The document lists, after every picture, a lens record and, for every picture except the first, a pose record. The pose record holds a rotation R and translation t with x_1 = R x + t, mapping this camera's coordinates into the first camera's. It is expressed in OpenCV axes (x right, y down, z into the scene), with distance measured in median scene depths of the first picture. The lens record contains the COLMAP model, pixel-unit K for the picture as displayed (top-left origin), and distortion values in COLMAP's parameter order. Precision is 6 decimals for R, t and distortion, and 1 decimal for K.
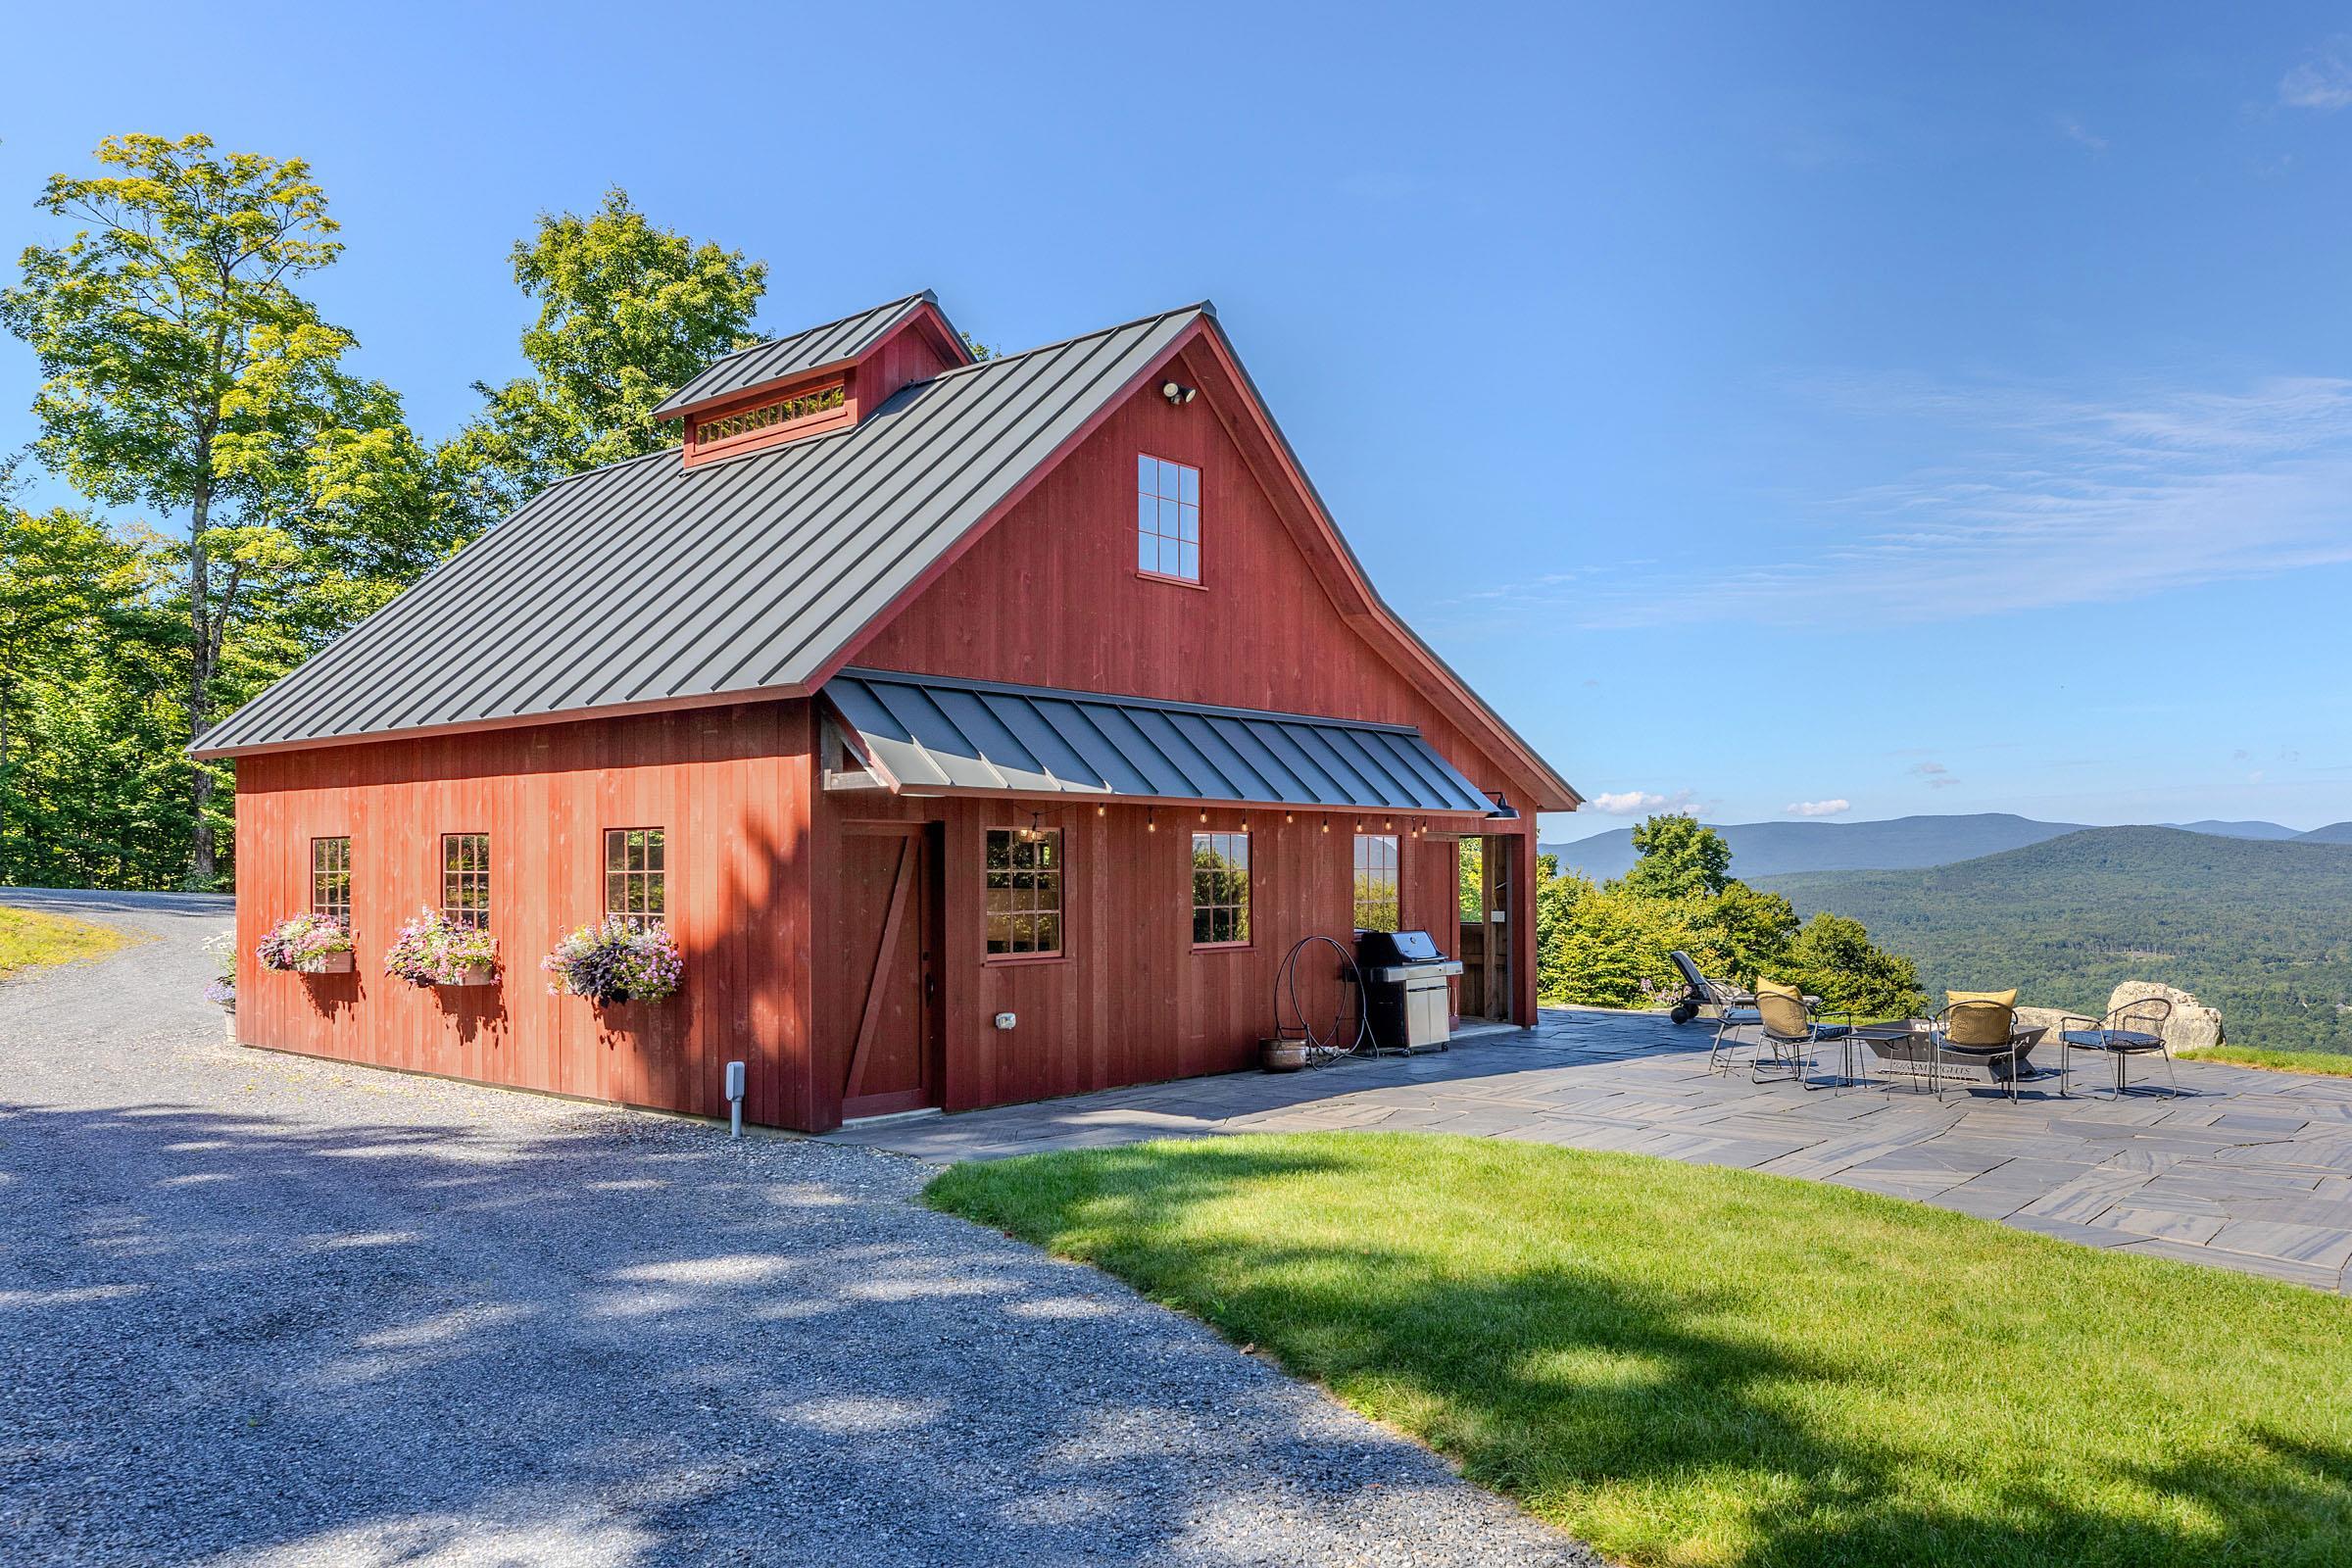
lens RADIAL K [[1756.9, 0, 1168.5], [0, 1756.9, 788.1], [0, 0, 1]] dist [0.012889, 0.001875]
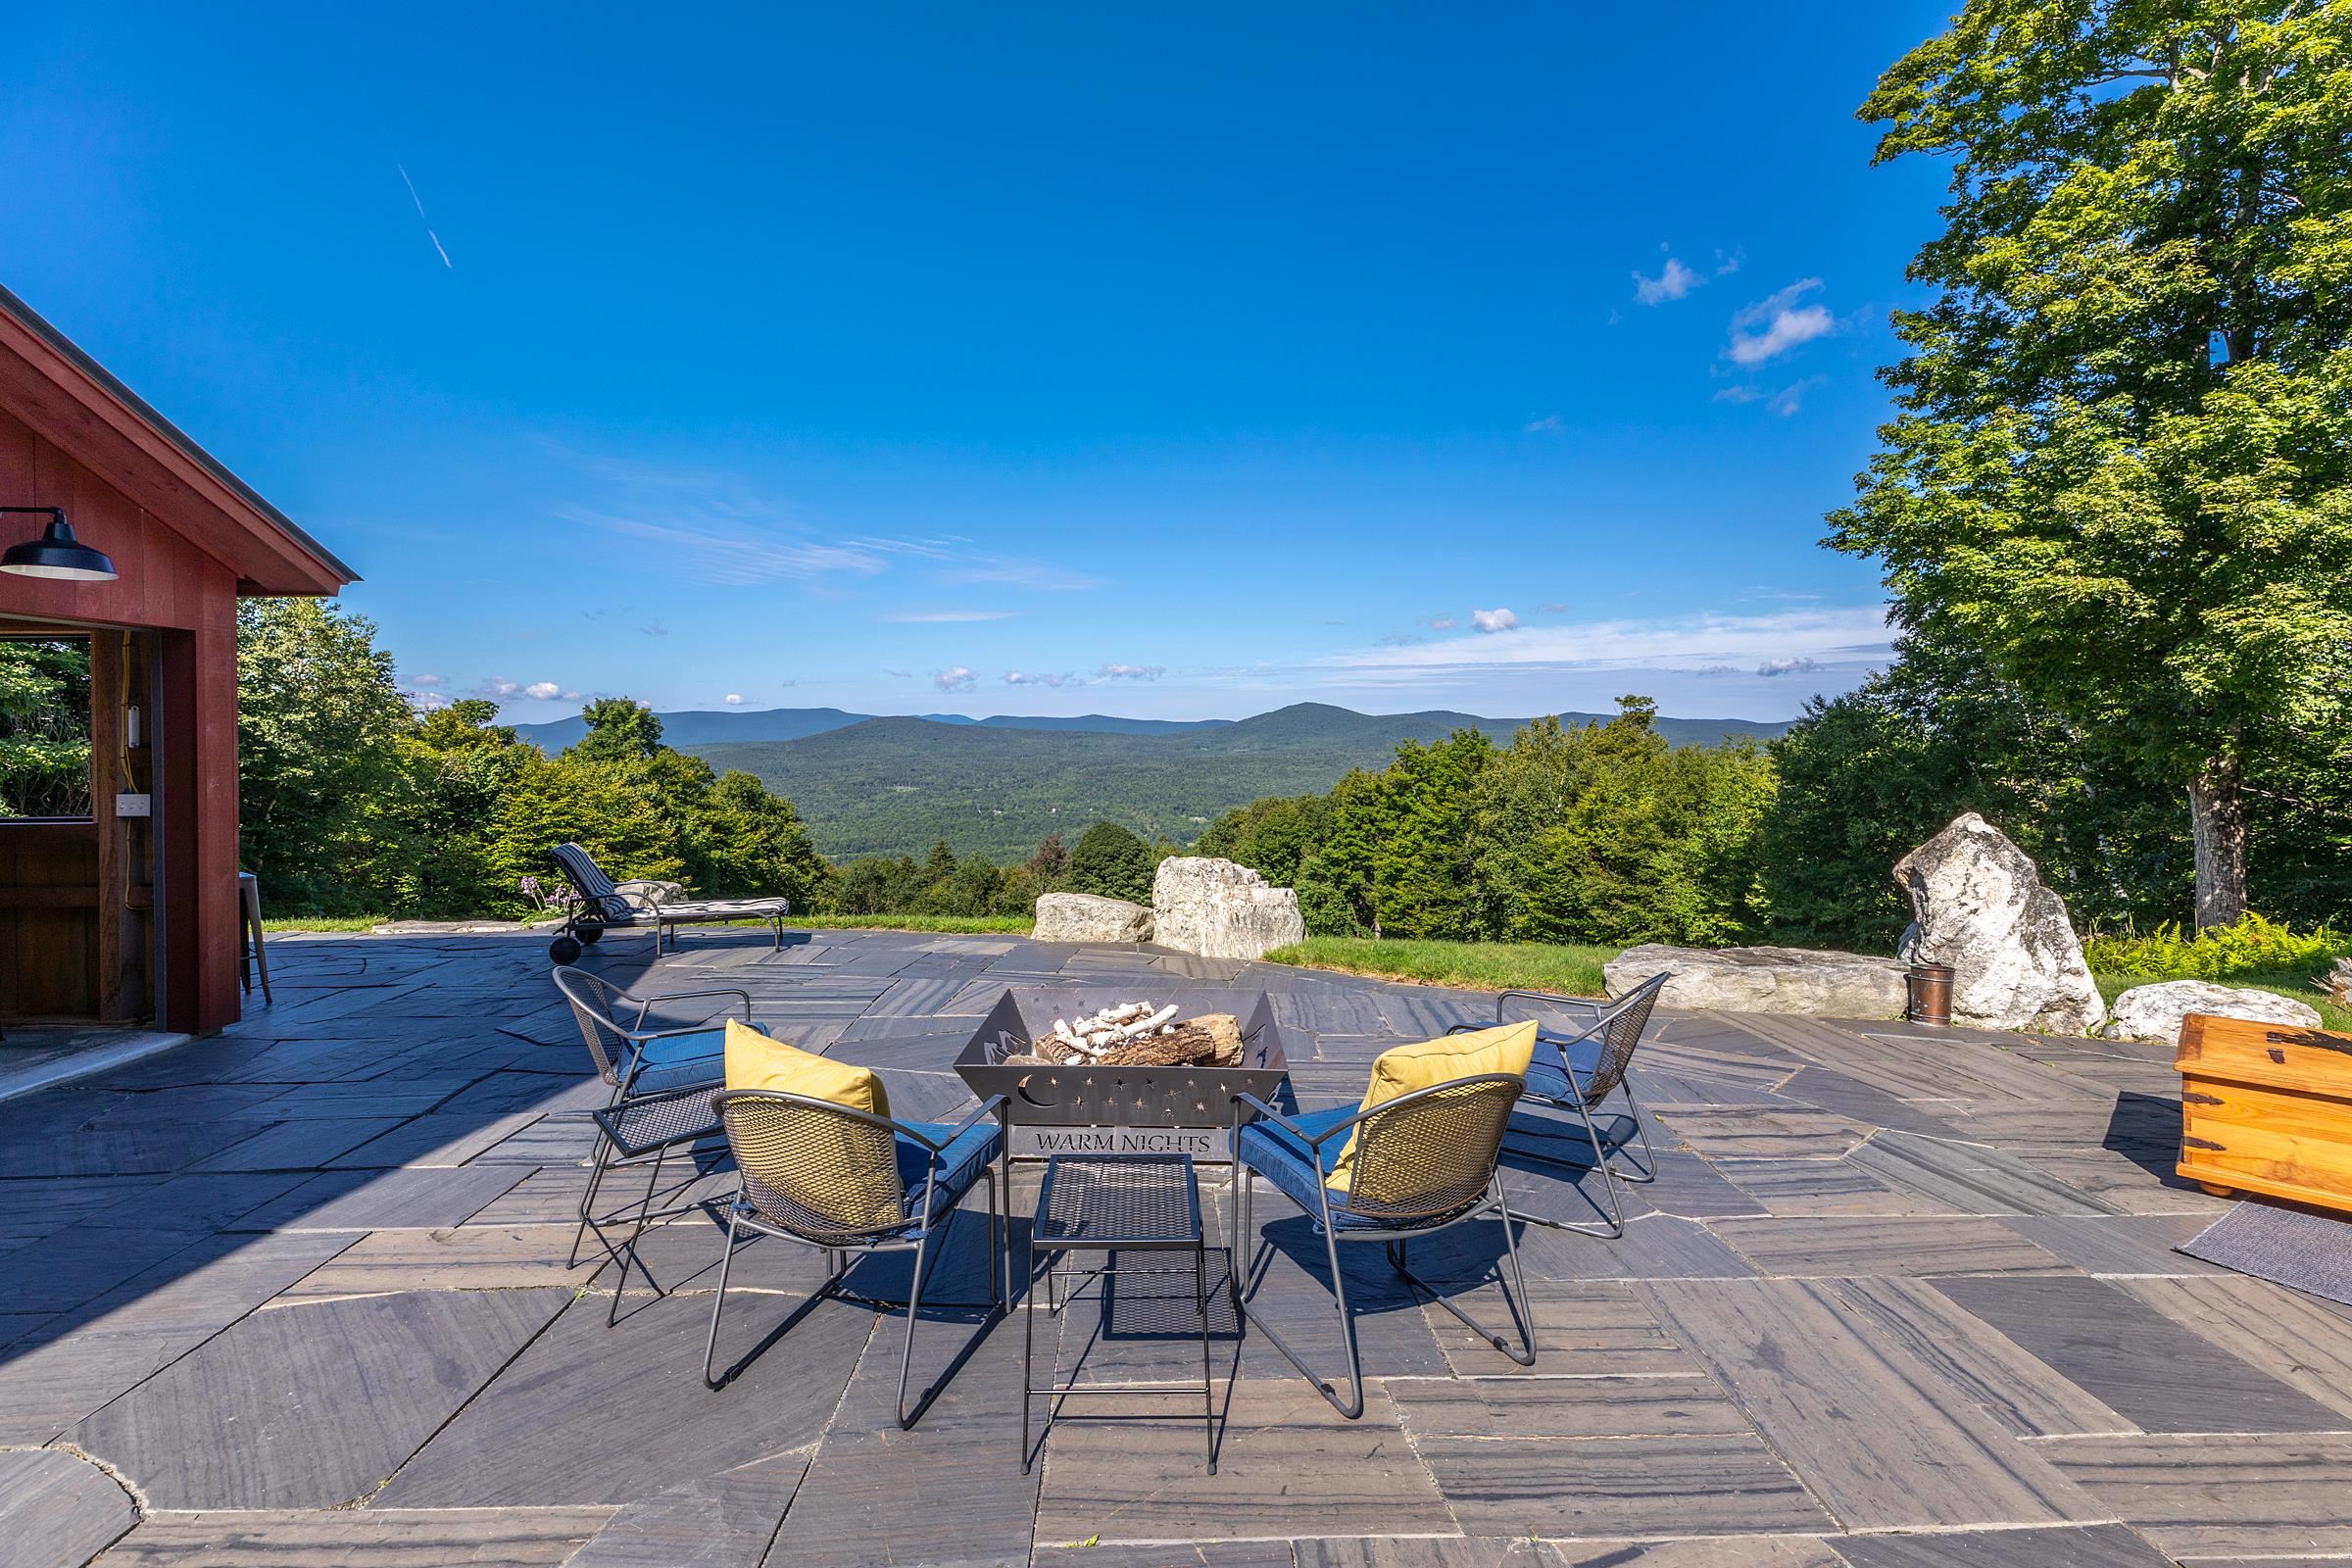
lens RADIAL K [[1079.4, 0, 1166.1], [0, 1079.4, 774.7], [0, 0, 1]] dist [0.007876, 0.001245]
pose [[0.736021, -0.024358, 0.676521, 0.052360], [-0.027750, 0.997427, 0.066102, 0.010106], [-0.676390, -0.067426, 0.733451, 0.160292]]
